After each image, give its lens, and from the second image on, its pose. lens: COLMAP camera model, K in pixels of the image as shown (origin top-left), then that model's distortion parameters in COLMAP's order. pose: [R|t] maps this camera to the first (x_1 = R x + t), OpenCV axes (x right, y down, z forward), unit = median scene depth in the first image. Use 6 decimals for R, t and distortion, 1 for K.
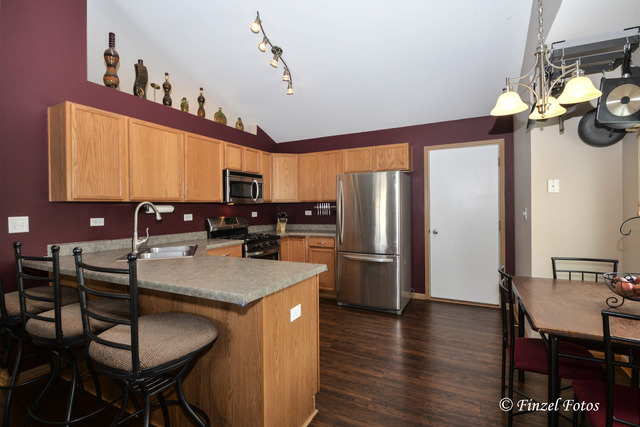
lens RADIAL K [[290.8, 0, 317.0], [0, 290.8, 207.5], [0, 0, 1]] dist [-0.004613, -0.000237]
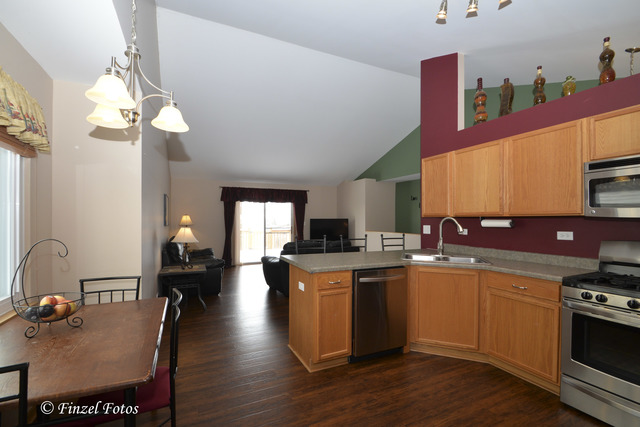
lens RADIAL K [[290.8, 0, 316.9], [0, 290.8, 216.8], [0, 0, 1]] dist [-0.004613, -0.000237]
pose [[-0.587636, -0.001800, -0.809124, 0.582254], [-0.001078, 0.999998, -0.001442, -0.013863], [0.809125, 0.000025, -0.587637, 0.983469]]
